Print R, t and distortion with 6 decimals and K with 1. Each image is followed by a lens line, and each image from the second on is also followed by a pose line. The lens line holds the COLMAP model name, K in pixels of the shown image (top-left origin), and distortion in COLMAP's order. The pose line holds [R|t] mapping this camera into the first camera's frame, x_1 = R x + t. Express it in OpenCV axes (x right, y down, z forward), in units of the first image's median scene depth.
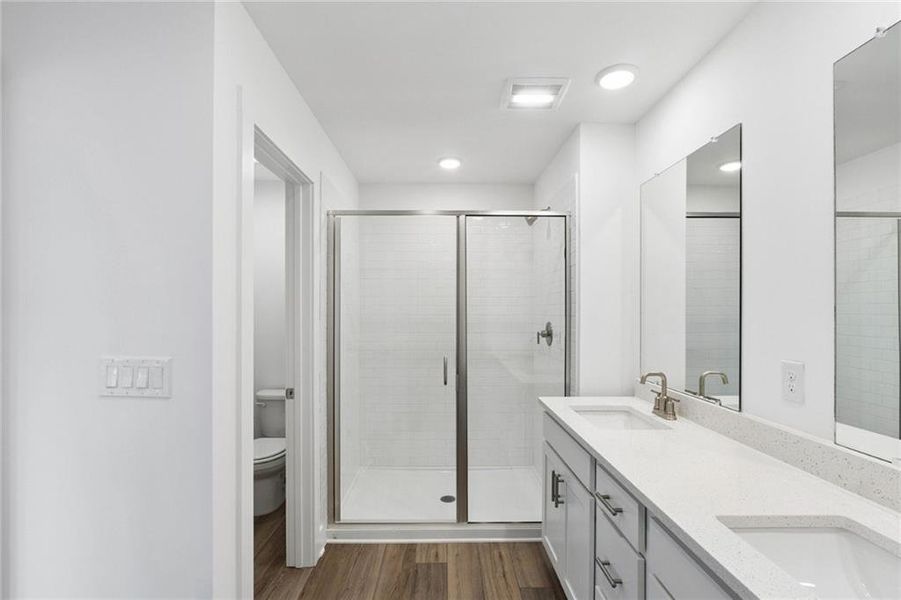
lens RADIAL K [[422.6, 0, 451.1], [0, 422.6, 307.9], [0, 0, 1]] dist [-0.000669, -0.000016]
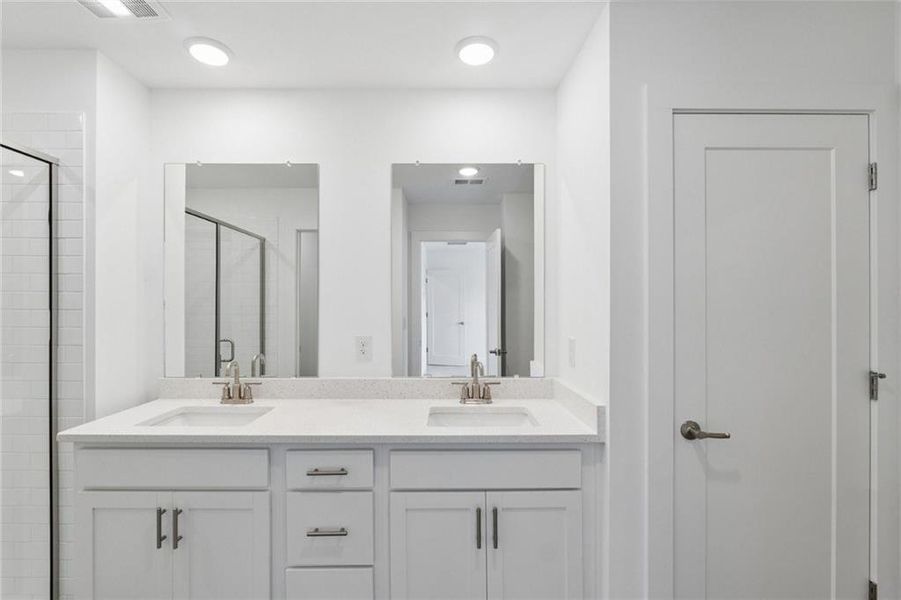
lens RADIAL K [[422.6, 0, 451.1], [0, 422.6, 307.9], [0, 0, 1]] dist [-0.000669, -0.000016]
pose [[0.007289, 0.002568, 0.999970, -0.407010], [-0.007064, 0.999972, -0.002517, 0.014492], [-0.999948, -0.007046, 0.007307, 0.348358]]
